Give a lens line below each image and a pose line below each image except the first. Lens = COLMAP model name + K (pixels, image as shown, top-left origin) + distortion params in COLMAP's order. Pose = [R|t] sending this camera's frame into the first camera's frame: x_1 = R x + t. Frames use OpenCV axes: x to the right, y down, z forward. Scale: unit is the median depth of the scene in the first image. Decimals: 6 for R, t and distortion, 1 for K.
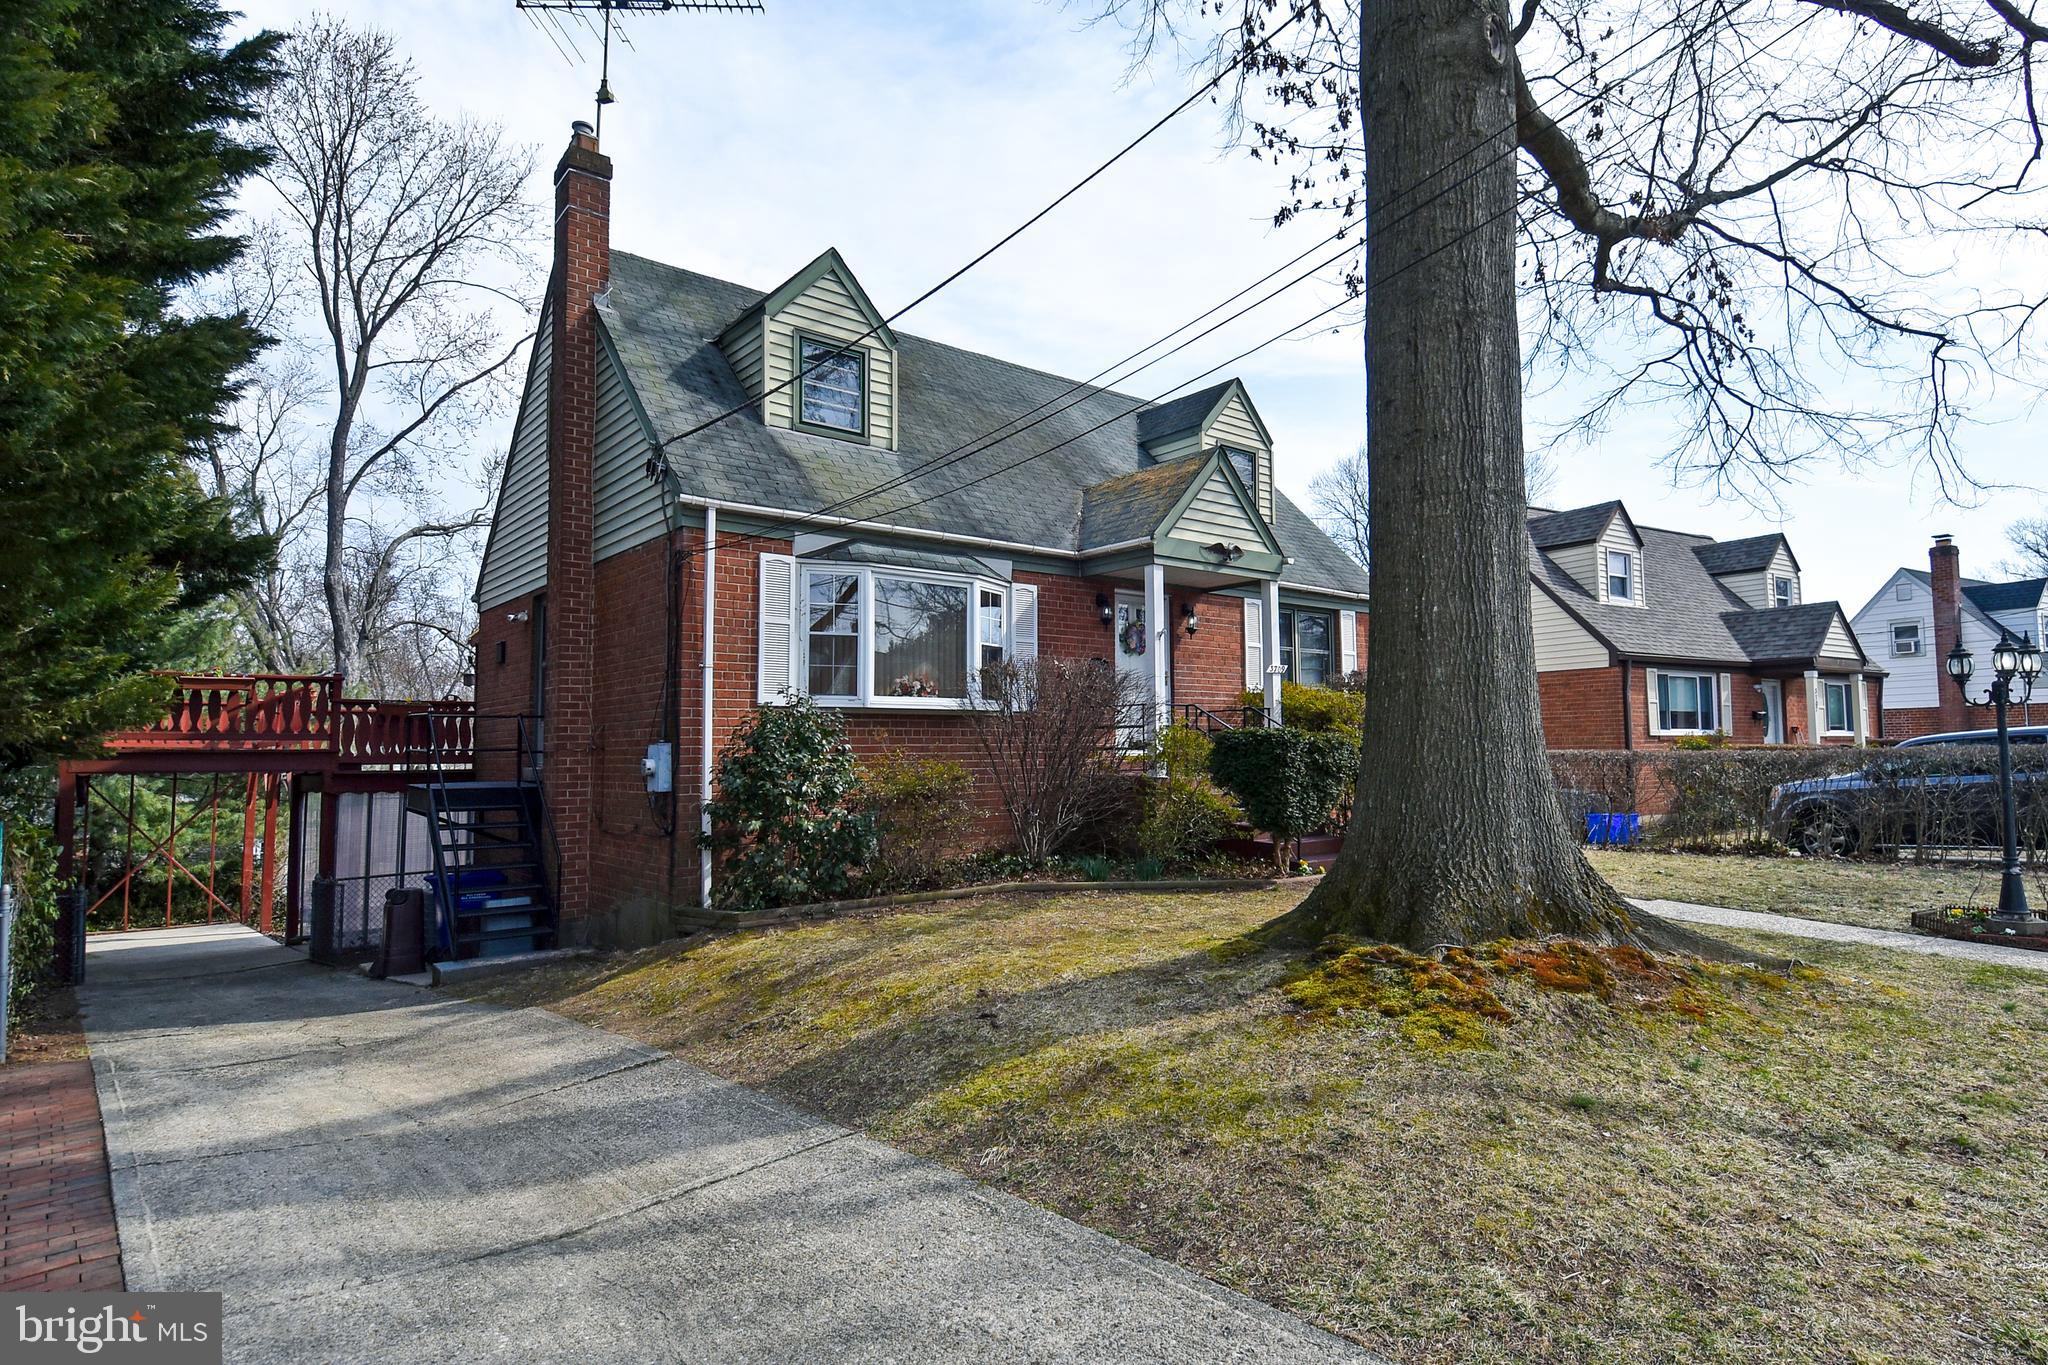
lens RADIAL K [[1111.4, 0, 1068.6], [0, 1111.4, 675.7], [0, 0, 1]] dist [0.044698, -0.054673]
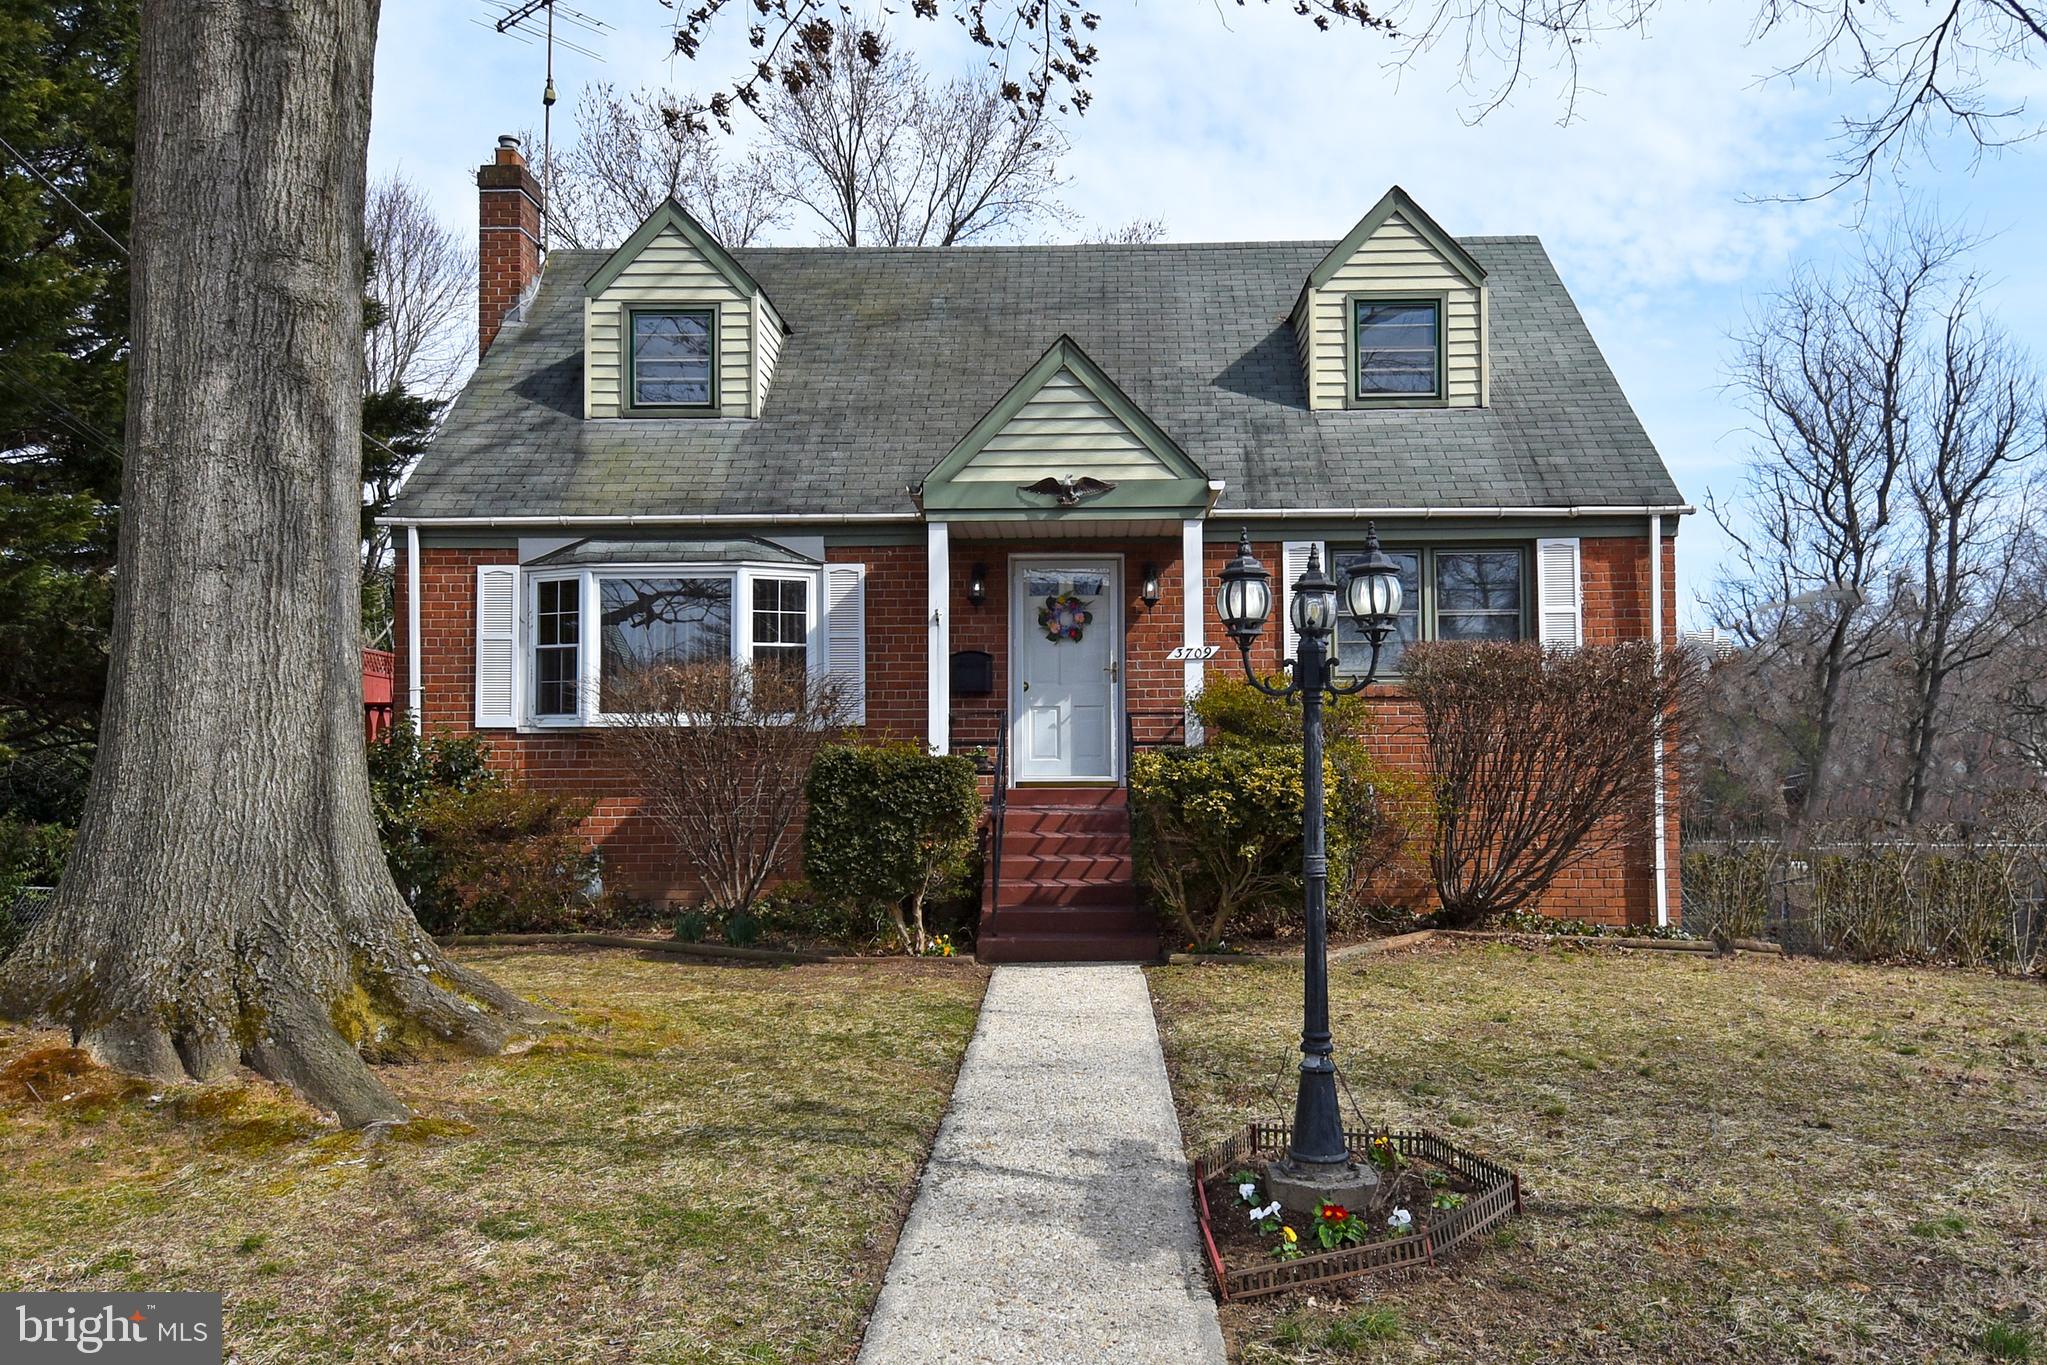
lens RADIAL K [[1457.1, 0, 1023.2], [0, 1457.1, 706.5], [0, 0, 1]] dist [0.053951, -0.000582]
pose [[0.745536, -0.025271, -0.665986, 0.767978], [0.044176, 0.998957, 0.011547, 0.012656], [0.664999, -0.038030, 0.745875, 0.322703]]
